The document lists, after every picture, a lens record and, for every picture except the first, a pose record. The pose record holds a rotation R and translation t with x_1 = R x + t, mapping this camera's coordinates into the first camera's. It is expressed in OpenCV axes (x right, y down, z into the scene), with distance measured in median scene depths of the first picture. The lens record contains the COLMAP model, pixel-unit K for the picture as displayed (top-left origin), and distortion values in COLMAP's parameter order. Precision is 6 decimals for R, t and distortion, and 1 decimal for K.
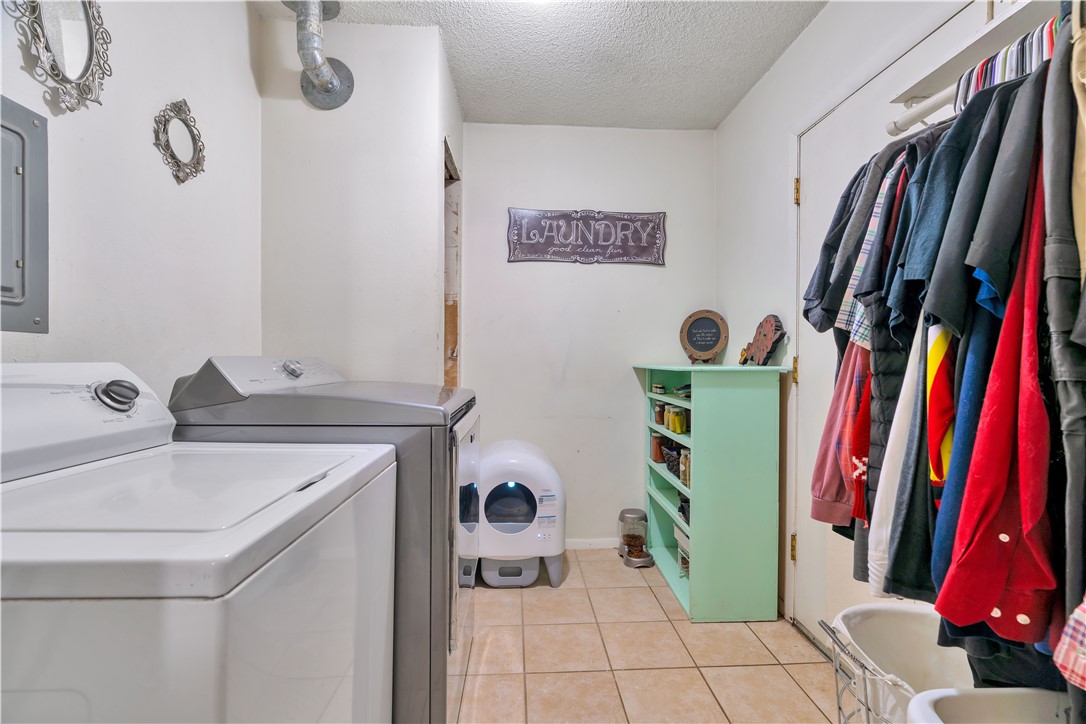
lens RADIAL K [[490.9, 0, 541.4], [0, 490.9, 364.7], [0, 0, 1]] dist [-0.018802, -0.000091]
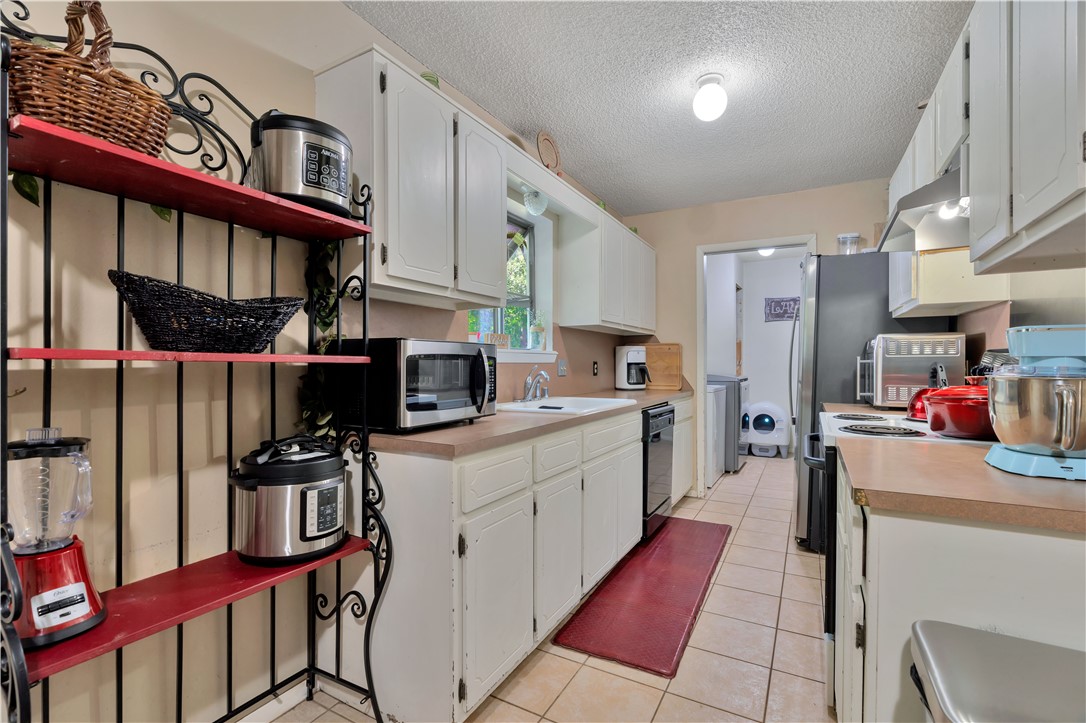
lens RADIAL K [[490.9, 0, 536.2], [0, 490.9, 362.4], [0, 0, 1]] dist [-0.018802, -0.000091]
pose [[0.844150, -0.000991, -0.536106, 0.292703], [-0.002970, 0.999974, -0.006525, -0.004840], [0.536099, 0.007100, 0.844125, -1.724624]]
